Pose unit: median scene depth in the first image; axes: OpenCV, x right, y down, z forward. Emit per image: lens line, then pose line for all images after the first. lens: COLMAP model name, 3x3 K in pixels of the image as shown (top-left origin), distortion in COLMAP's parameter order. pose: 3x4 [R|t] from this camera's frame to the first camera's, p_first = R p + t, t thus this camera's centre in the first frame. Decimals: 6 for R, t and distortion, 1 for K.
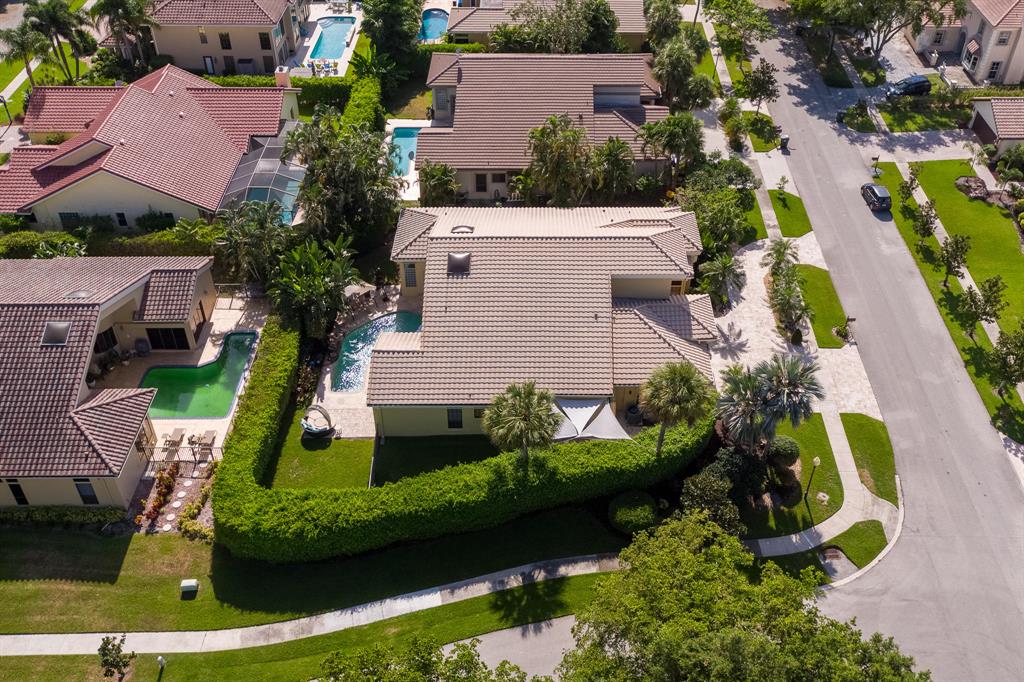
lens RADIAL K [[882.0, 0, 533.8], [0, 882.0, 352.4], [0, 0, 1]] dist [0.004779, 0.002918]
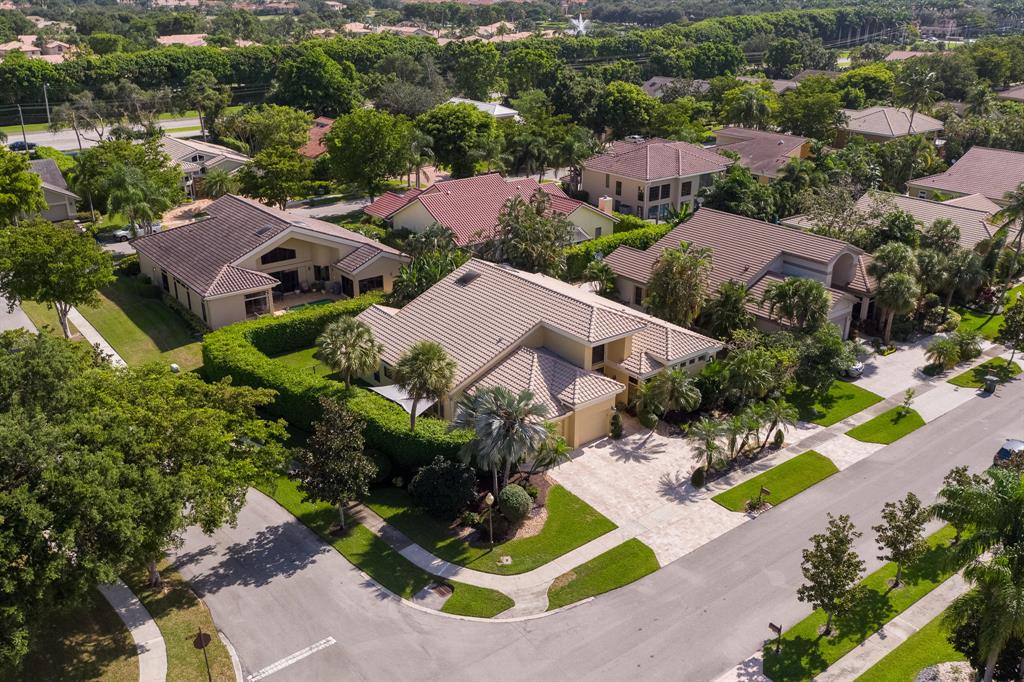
lens RADIAL K [[836.5, 0, 512.0], [0, 836.5, 341.0], [0, 0, 1]] dist [0.002645, 0.002477]
pose [[0.615006, 0.305809, -0.726806, 0.820272], [-0.530579, 0.842347, -0.094539, 0.048766], [0.583312, 0.443771, 0.680305, 0.299340]]
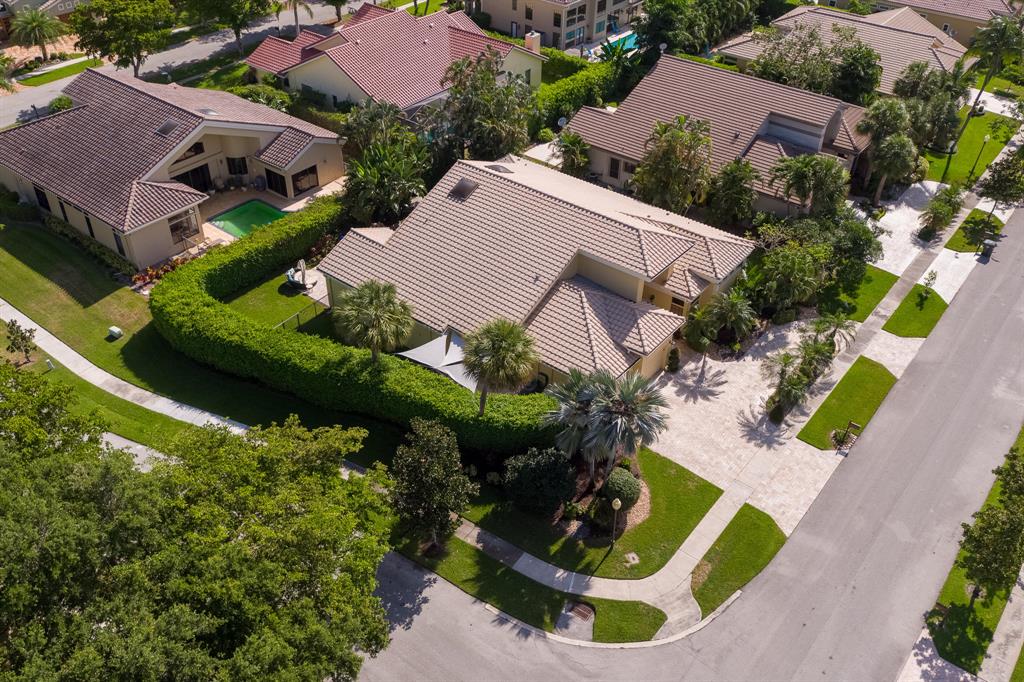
lens RADIAL K [[836.8, 0, 499.4], [0, 836.8, 319.8], [0, 0, 1]] dist [0.002008, 0.001997]
pose [[0.781770, 0.384098, -0.491227, 0.492433], [-0.429691, 0.902708, 0.022003, -0.002730], [0.451886, 0.193874, 0.870754, 0.197763]]
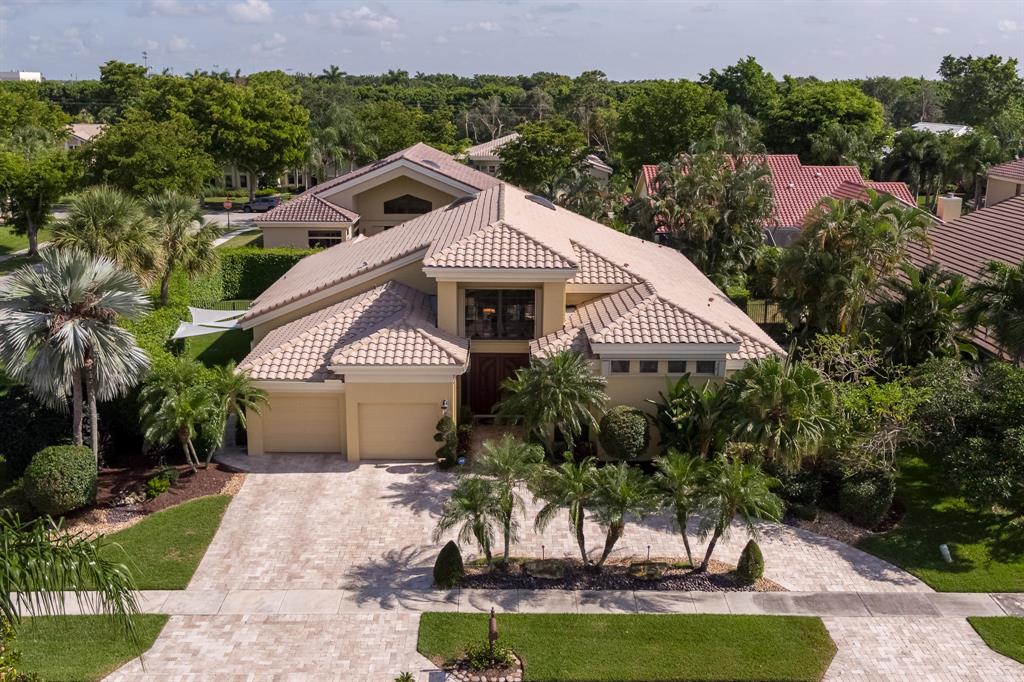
lens RADIAL K [[950.8, 0, 530.4], [0, 950.8, 341.2], [0, 0, 1]] dist [0.012350, 0.007841]
pose [[0.030785, 0.259780, -0.965177, 0.733096], [-0.677245, 0.715609, 0.171007, -0.196657], [0.735114, 0.648397, 0.197965, 0.973959]]
